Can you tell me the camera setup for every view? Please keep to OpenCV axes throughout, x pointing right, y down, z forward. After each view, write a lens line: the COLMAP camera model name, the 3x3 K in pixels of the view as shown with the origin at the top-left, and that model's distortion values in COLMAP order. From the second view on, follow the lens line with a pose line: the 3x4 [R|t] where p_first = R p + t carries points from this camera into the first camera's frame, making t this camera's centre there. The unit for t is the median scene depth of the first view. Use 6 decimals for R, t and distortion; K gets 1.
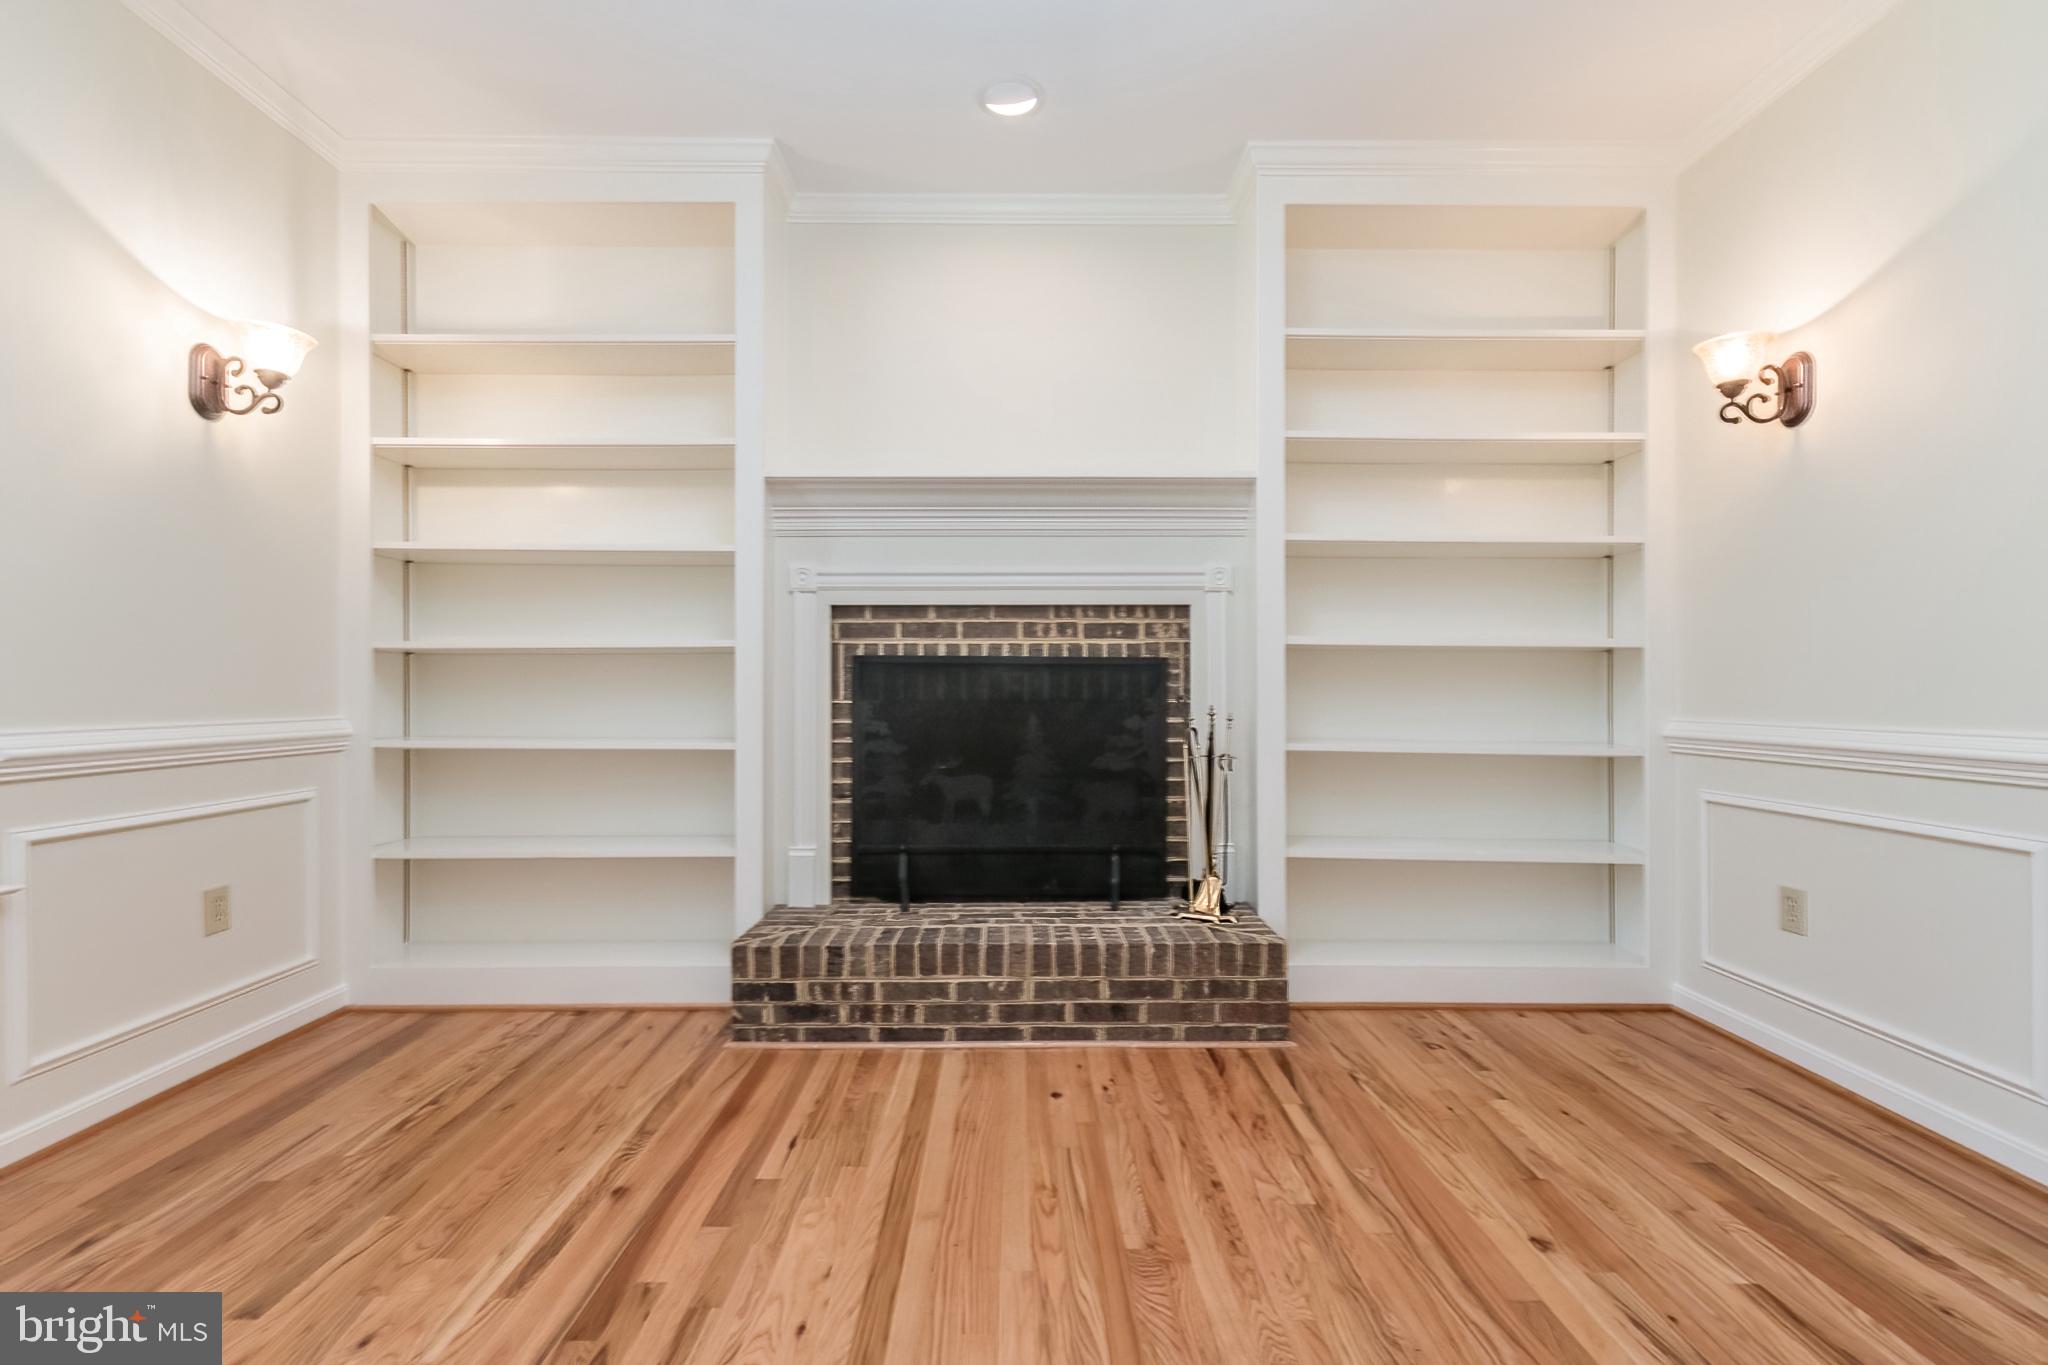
lens RADIAL K [[938.6, 0, 1019.2], [0, 938.6, 693.0], [0, 0, 1]] dist [0.001233, 0.000459]
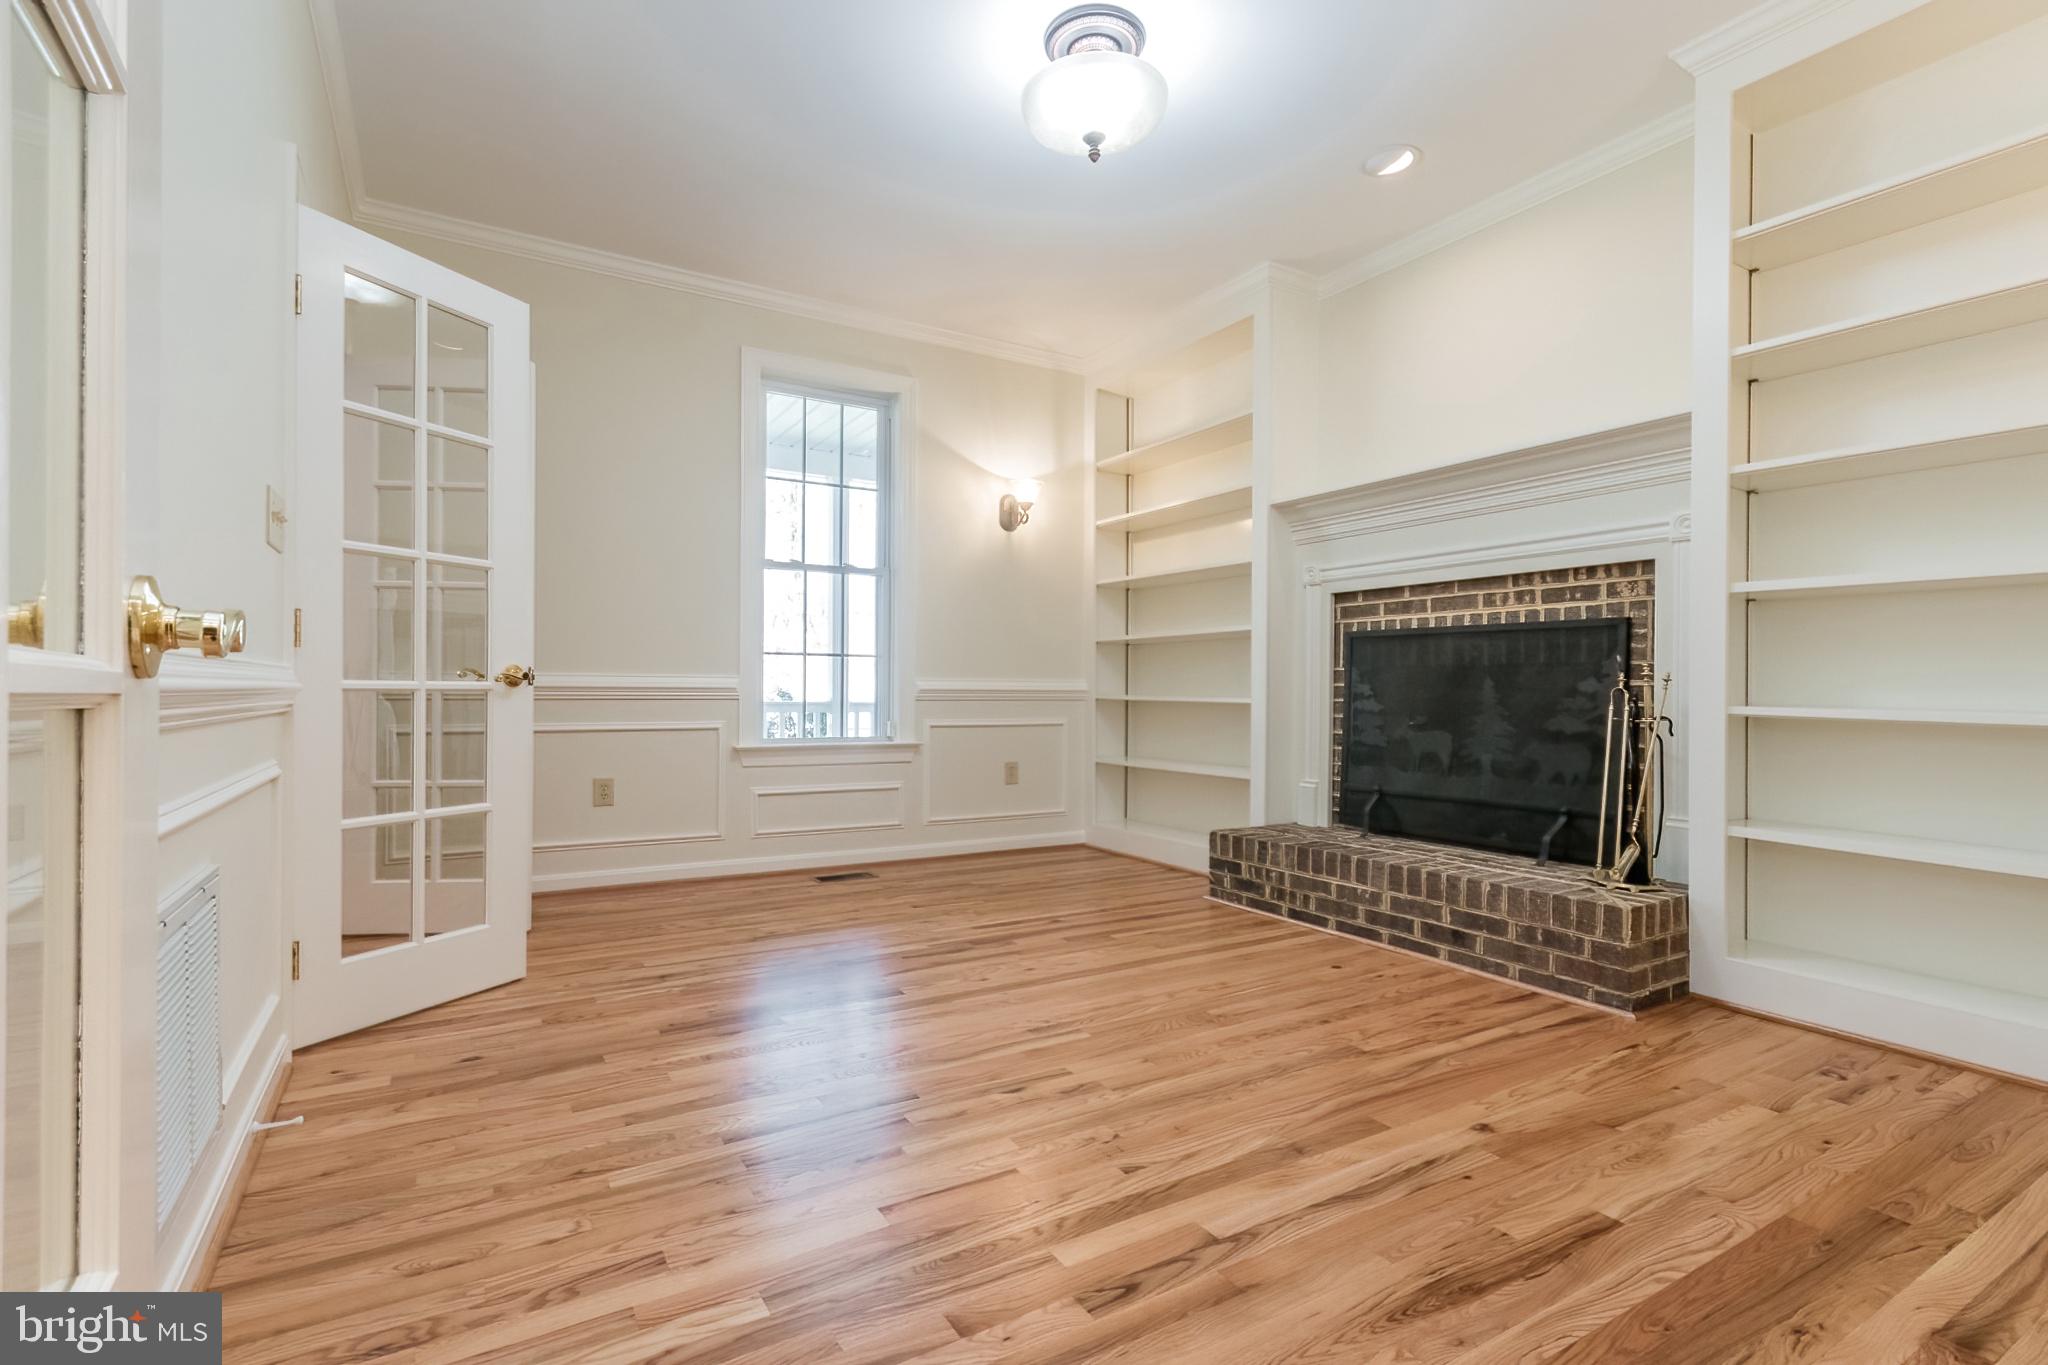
lens RADIAL K [[938.6, 0, 1019.2], [0, 938.6, 693.0], [0, 0, 1]] dist [0.001233, 0.000459]
pose [[0.514789, 0.003518, -0.857309, 0.718113], [-0.007409, 0.999972, -0.000346, 0.048174], [0.857285, 0.006530, 0.514801, -0.020345]]
